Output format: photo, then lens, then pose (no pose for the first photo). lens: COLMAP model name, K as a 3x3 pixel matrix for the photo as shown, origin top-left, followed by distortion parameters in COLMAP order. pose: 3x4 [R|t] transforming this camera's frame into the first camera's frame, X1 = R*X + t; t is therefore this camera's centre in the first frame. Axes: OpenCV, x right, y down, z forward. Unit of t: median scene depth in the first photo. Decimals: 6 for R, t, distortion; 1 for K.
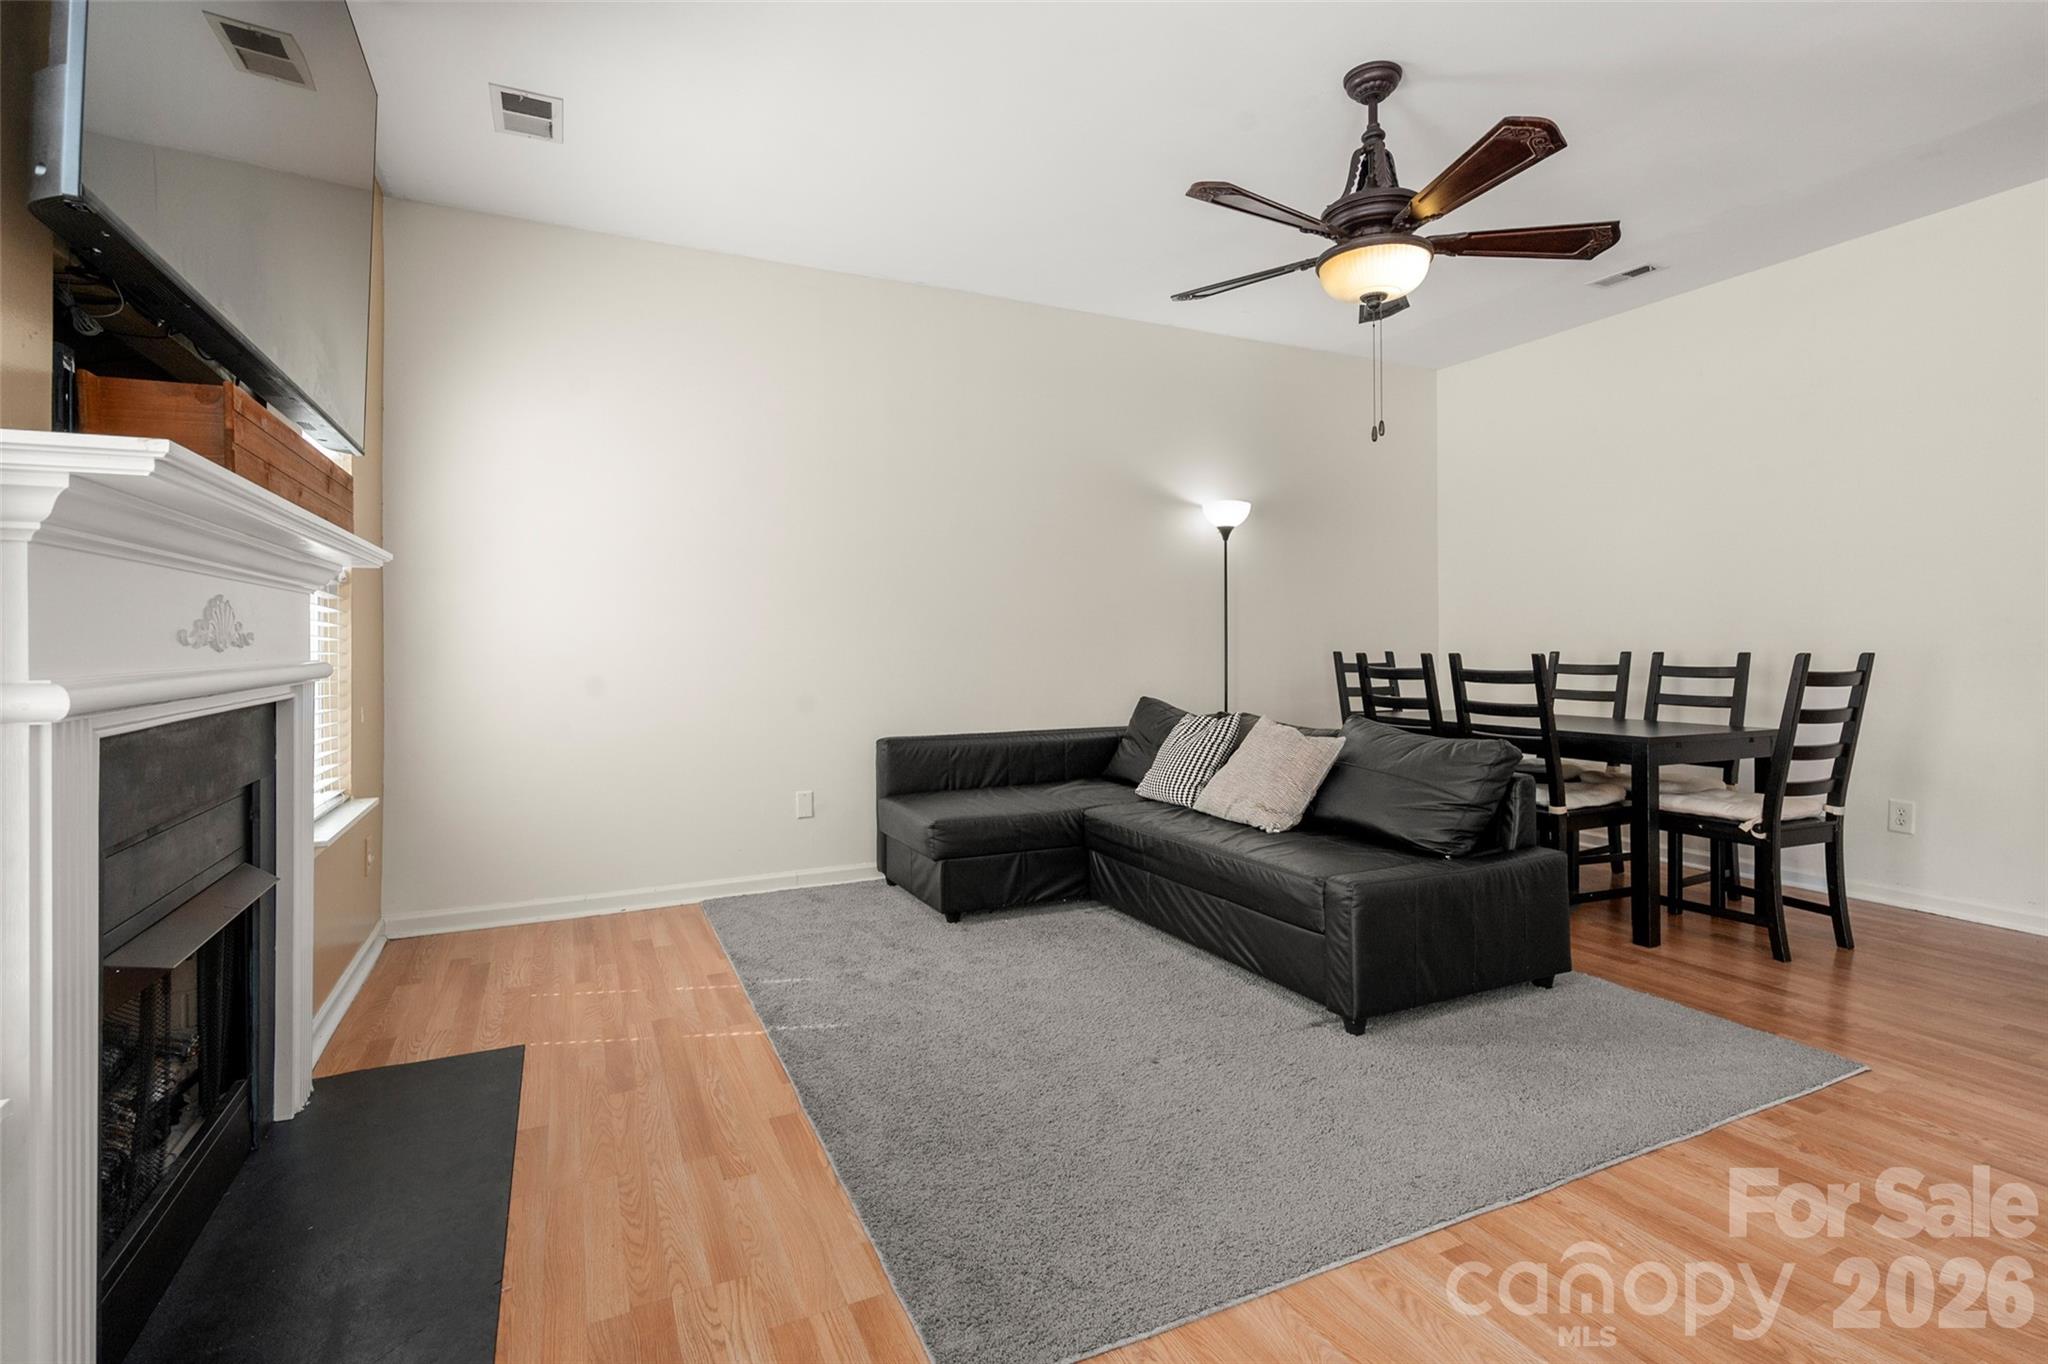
lens RADIAL K [[981.6, 0, 1032.1], [0, 981.6, 637.9], [0, 0, 1]] dist [0.001059, -0.000073]
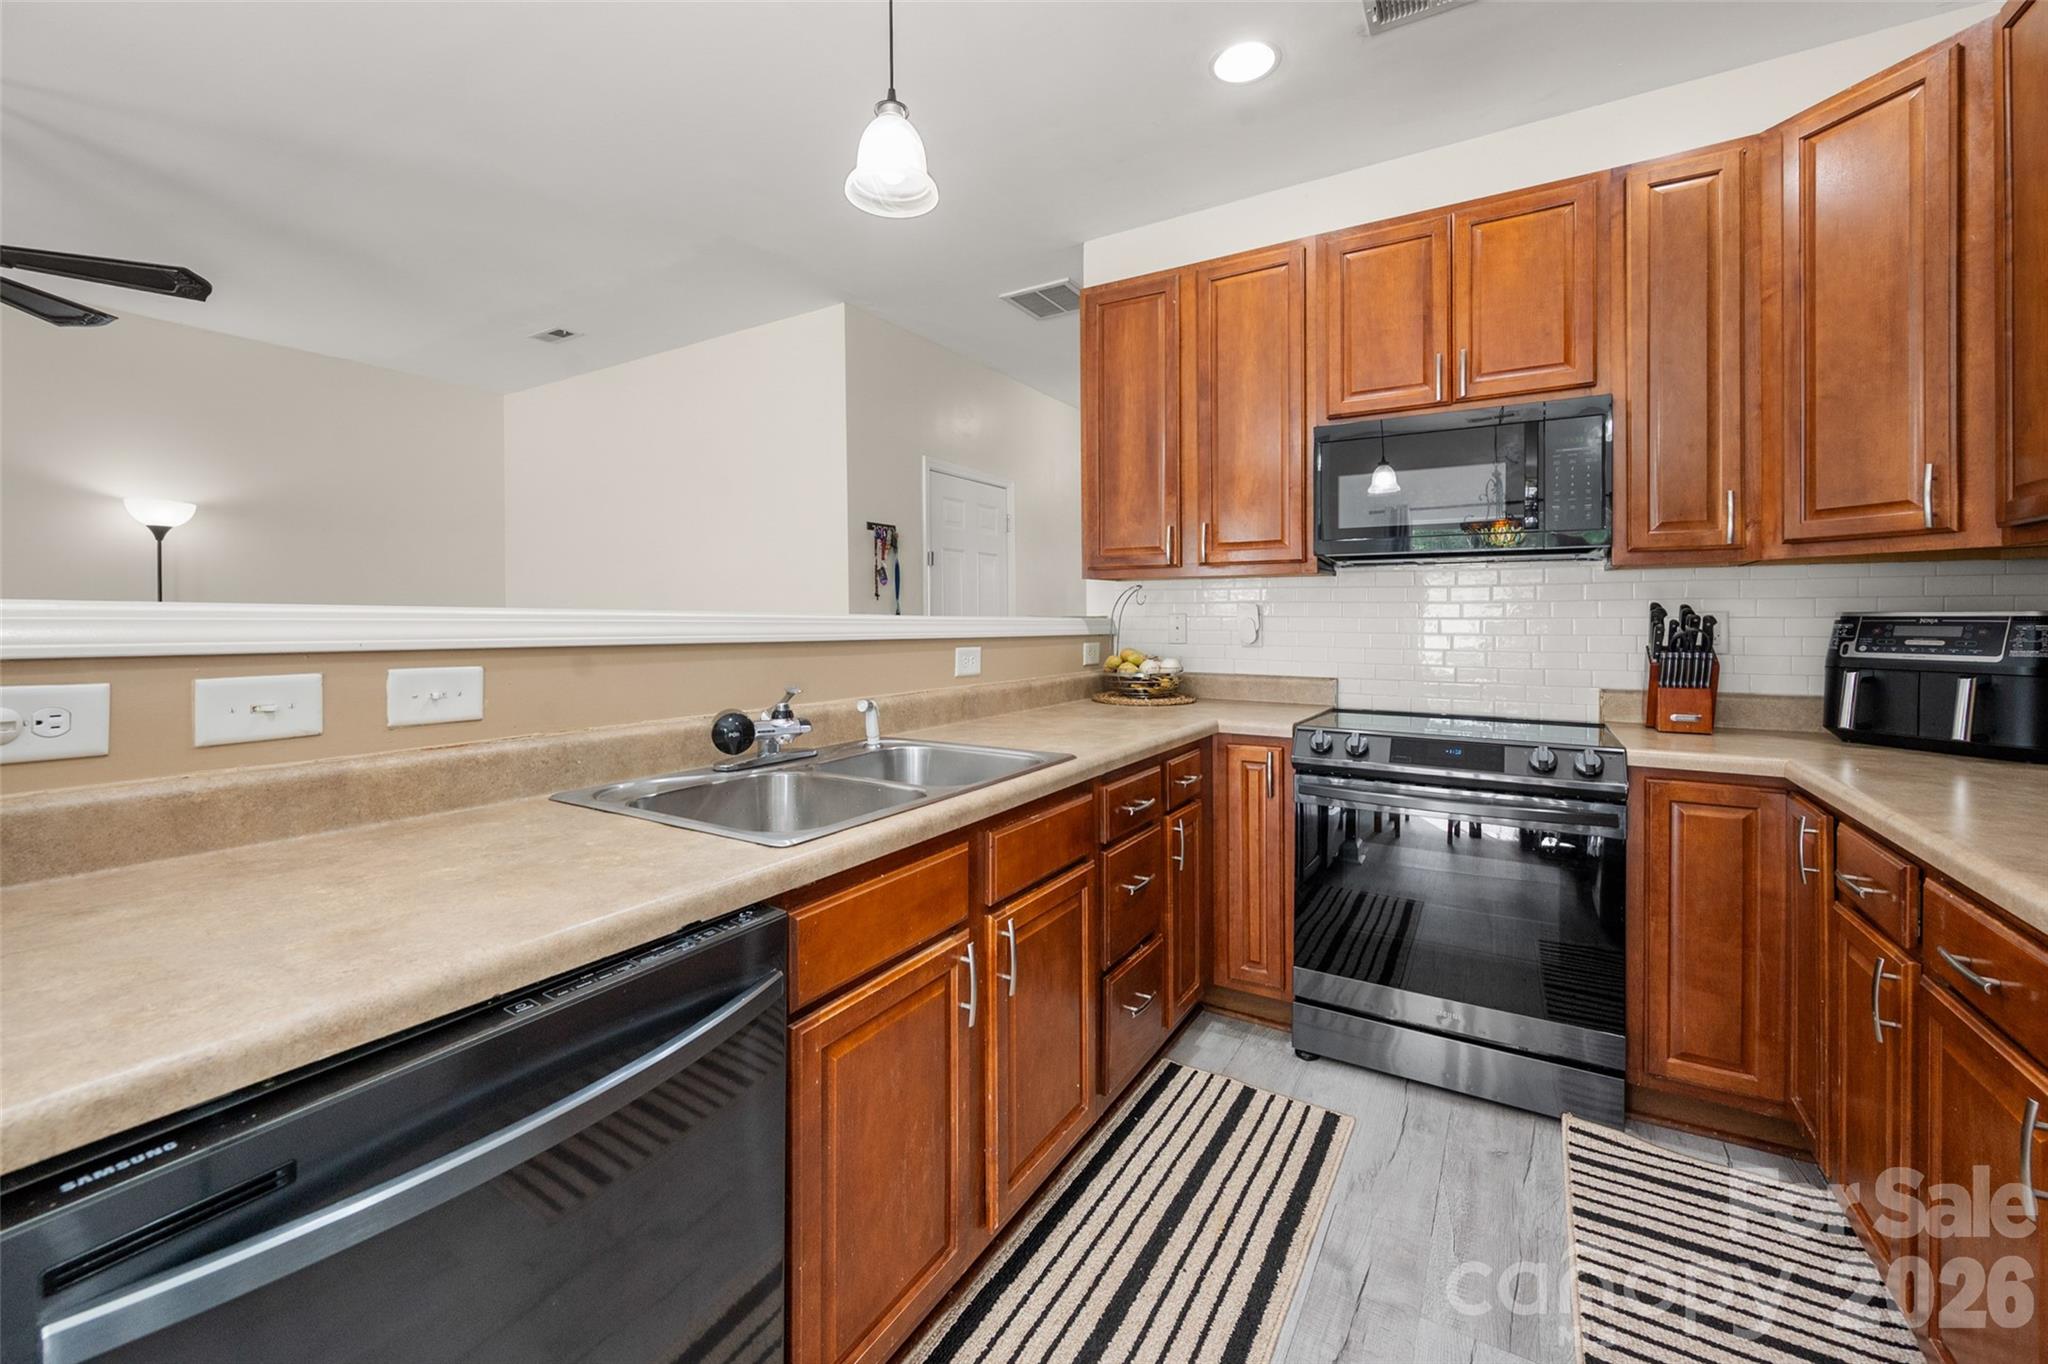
lens RADIAL K [[817.4, 0, 1031.1], [0, 817.4, 617.2], [0, 0, 1]] dist [-0.002575, -0.000315]
pose [[0.835406, 0.002376, 0.549628, 0.725101], [-0.004796, 0.999984, 0.002966, -0.043490], [-0.549612, -0.005113, 0.835405, -0.192974]]
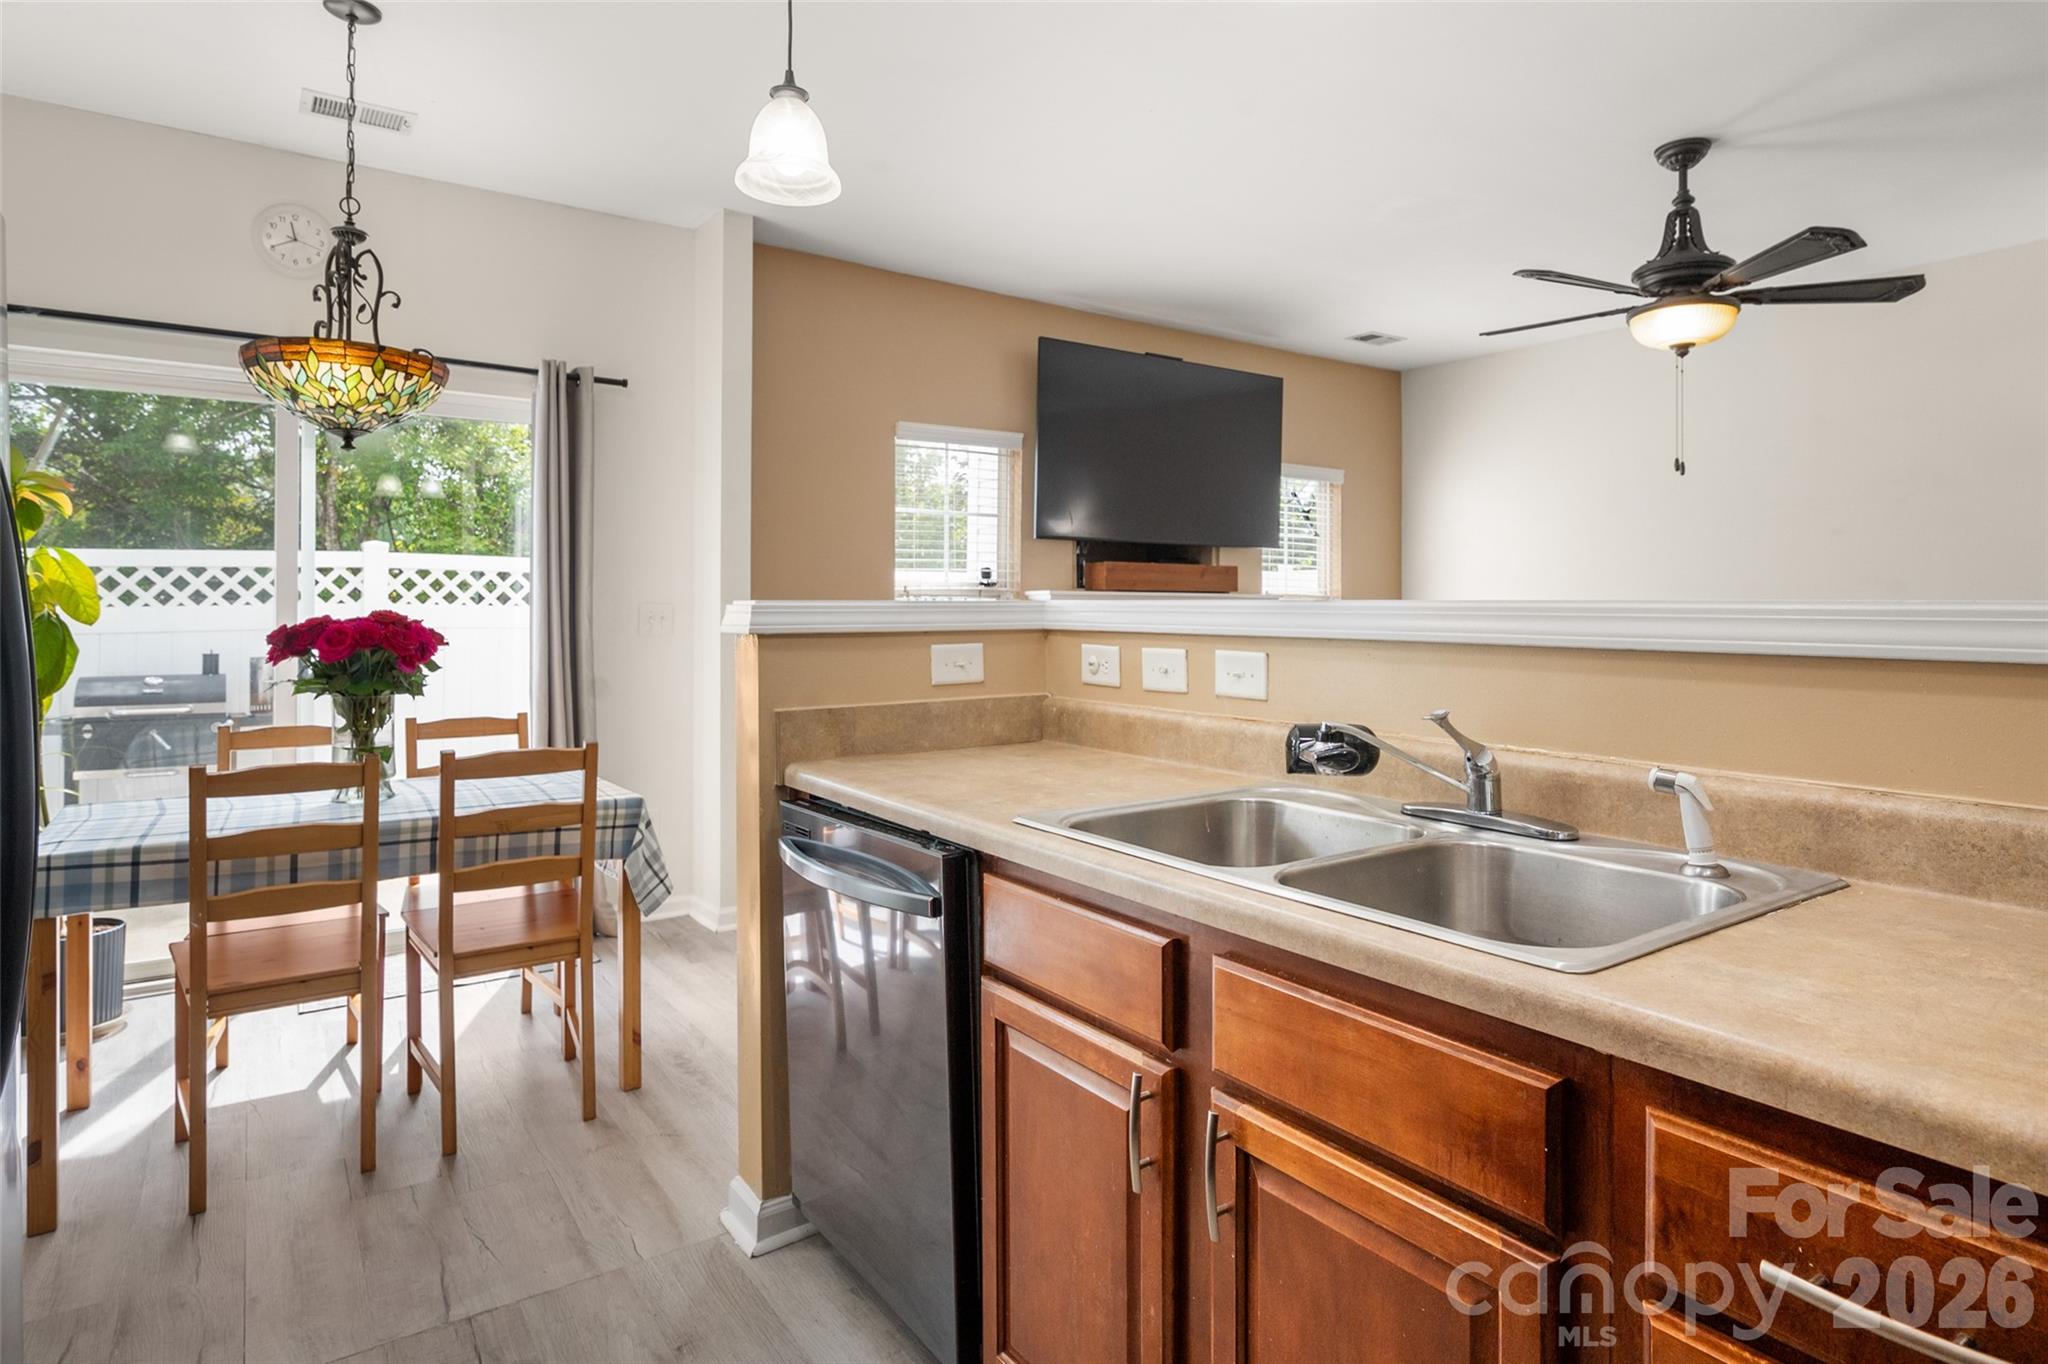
lens RADIAL K [[1122.7, 0, 1034.7], [0, 1122.7, 618.8], [0, 0, 1]] dist [0.000083, 0.000038]
pose [[0.160880, 0.005709, -0.986957, 1.273098], [0.001034, 0.999982, 0.005953, -0.039293], [0.986973, -0.001978, 0.160871, 0.058083]]
